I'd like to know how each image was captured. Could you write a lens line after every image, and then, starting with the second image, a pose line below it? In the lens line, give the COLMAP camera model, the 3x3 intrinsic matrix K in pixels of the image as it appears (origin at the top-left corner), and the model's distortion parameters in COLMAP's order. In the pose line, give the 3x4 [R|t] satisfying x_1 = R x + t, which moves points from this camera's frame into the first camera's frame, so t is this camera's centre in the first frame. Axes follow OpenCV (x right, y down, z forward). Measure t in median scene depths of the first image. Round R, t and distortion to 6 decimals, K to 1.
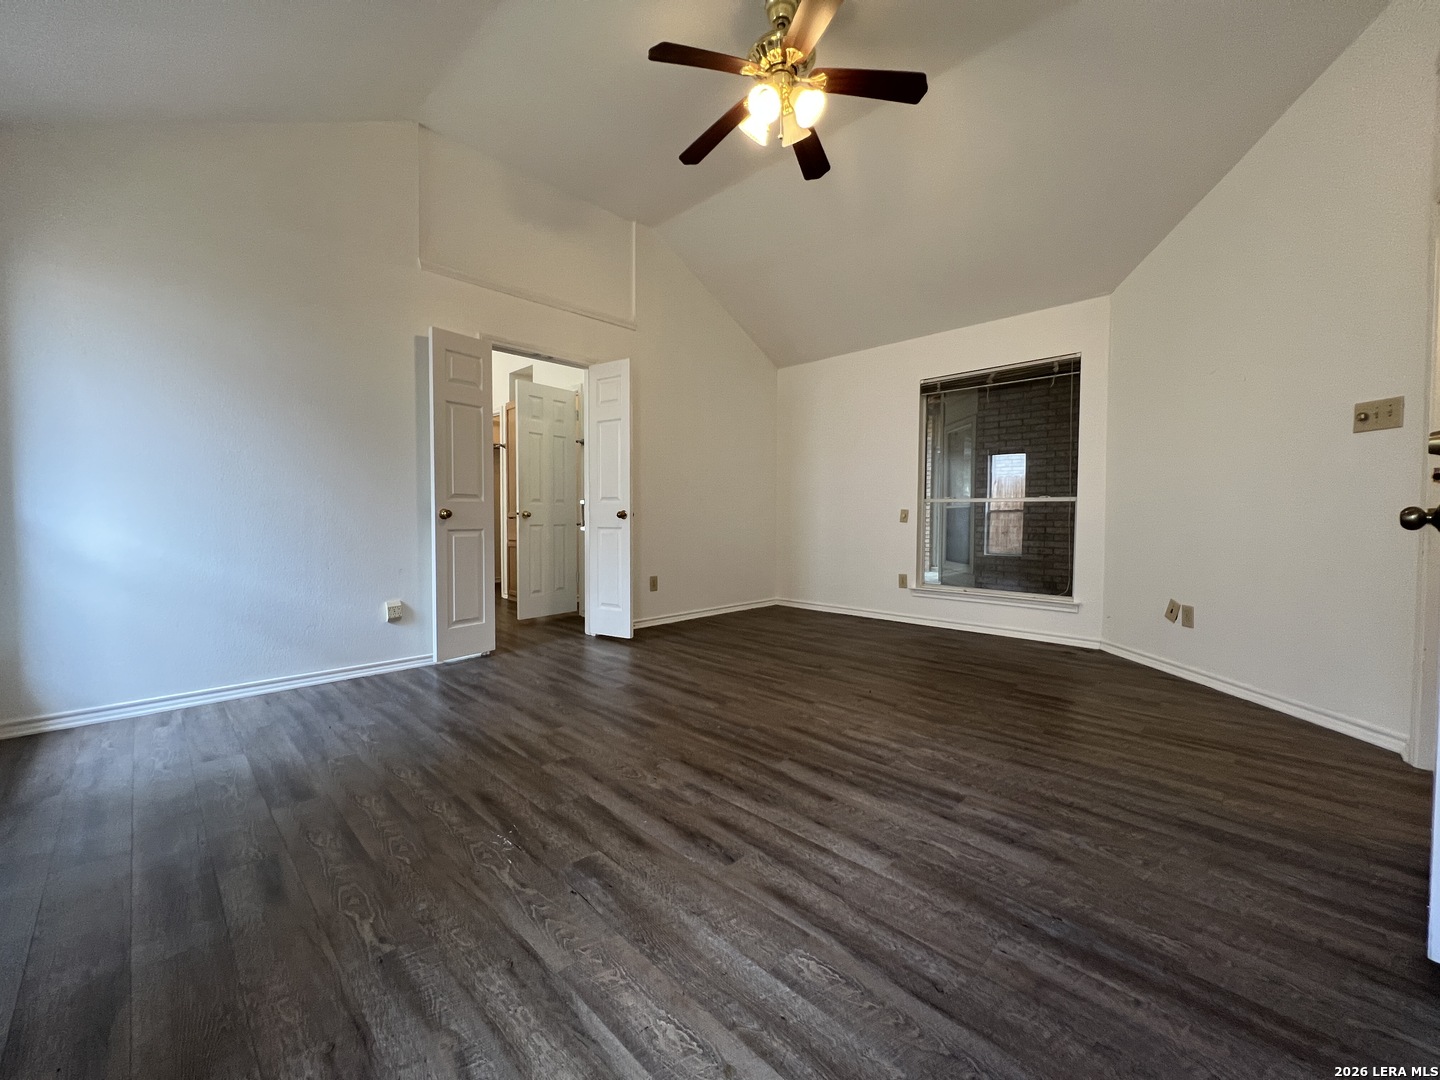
lens RADIAL K [[576.0, 0, 715.7], [0, 576.0, 533.2], [0, 0, 1]] dist [-0.000790, -0.000108]
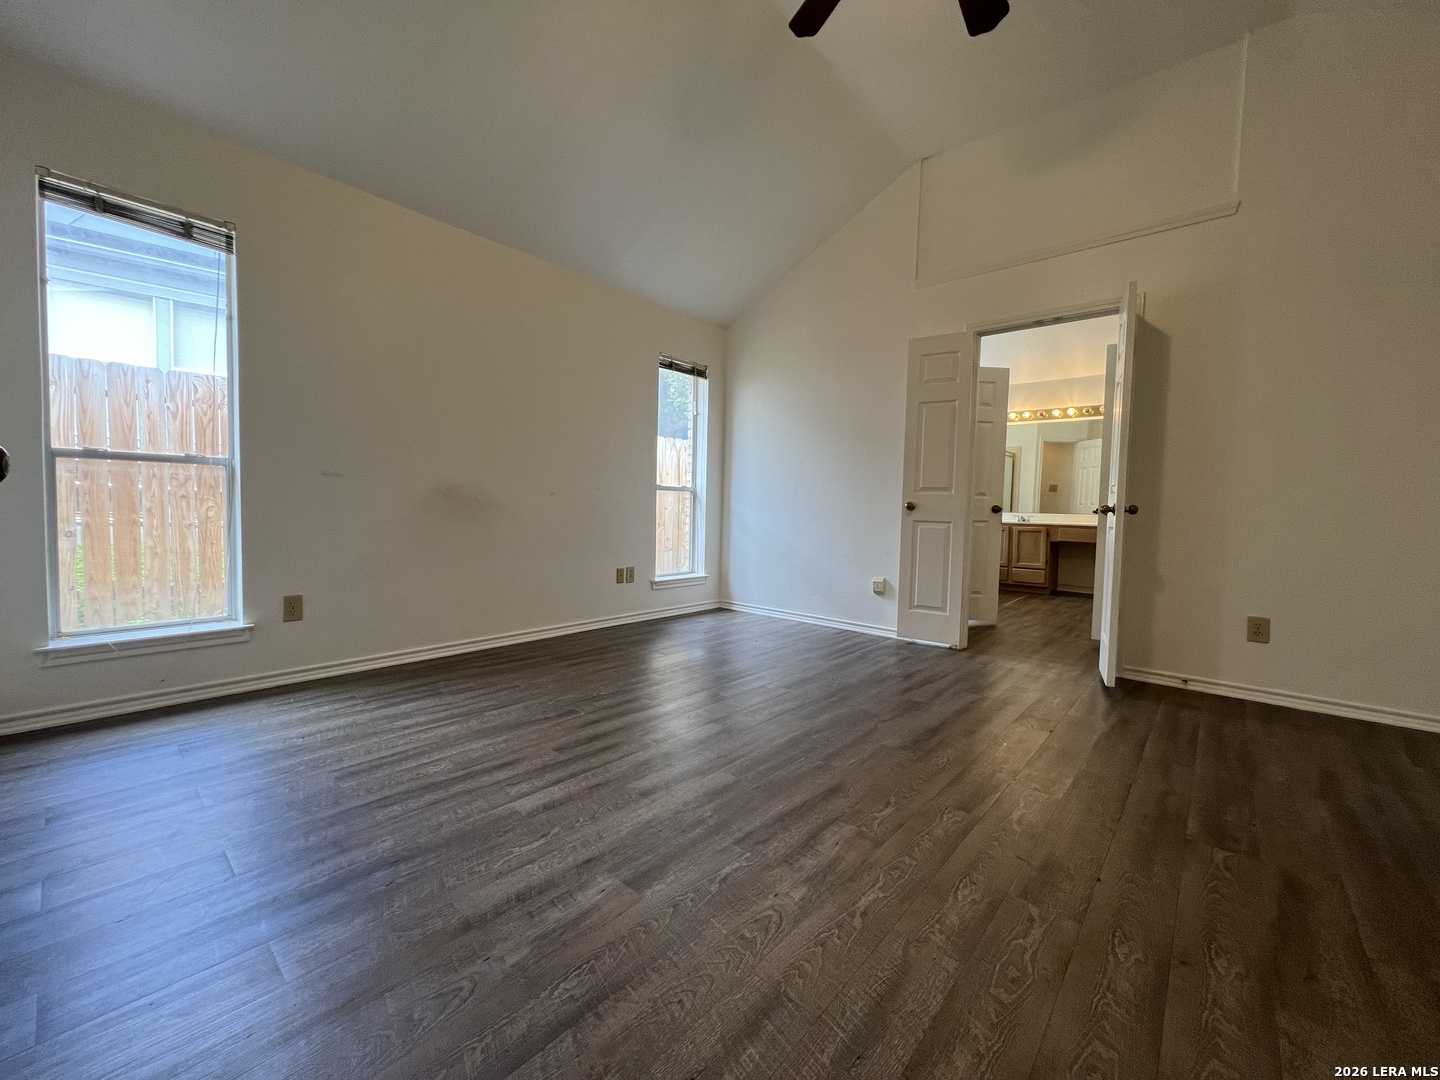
lens RADIAL K [[576.0, 0, 715.7], [0, 576.0, 533.2], [0, 0, 1]] dist [-0.000790, -0.000108]
pose [[0.057934, 0.044198, -0.997342, 1.190162], [-0.054279, 0.997681, 0.041060, -0.013109], [0.996844, 0.051756, 0.060199, 1.094852]]
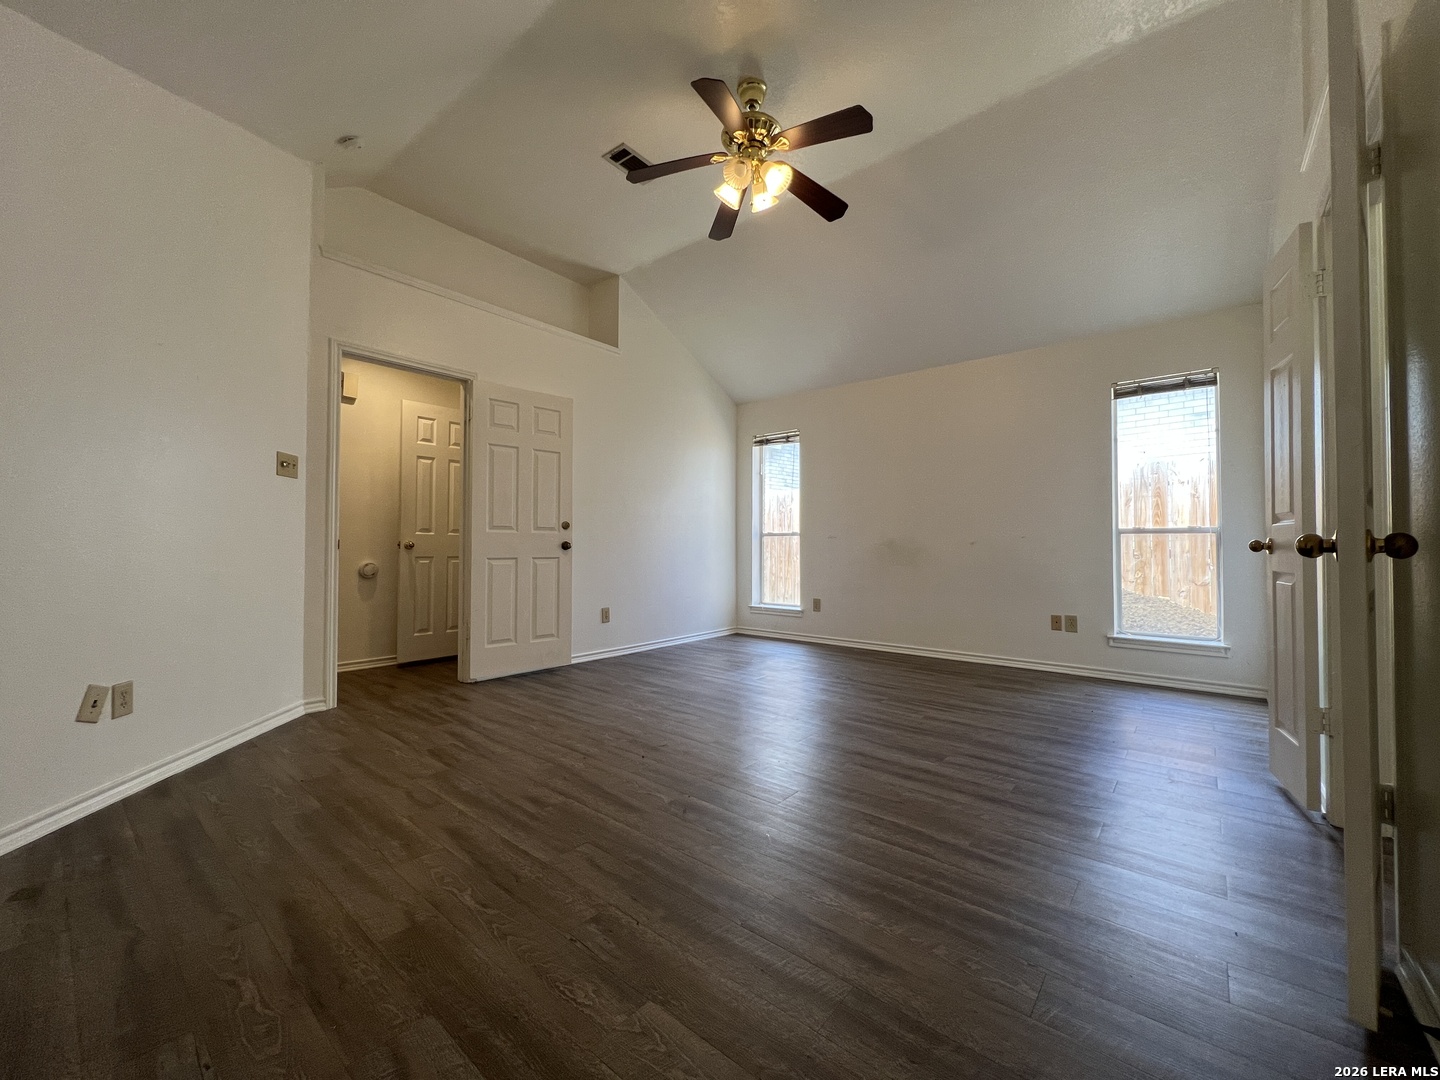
lens RADIAL K [[576.0, 0, 715.7], [0, 576.0, 533.2], [0, 0, 1]] dist [-0.000790, -0.000108]
pose [[-0.996699, -0.008166, -0.080776, 0.395805], [-0.008819, 0.999931, 0.007723, -0.093234], [0.080707, 0.008410, -0.996702, 3.102020]]
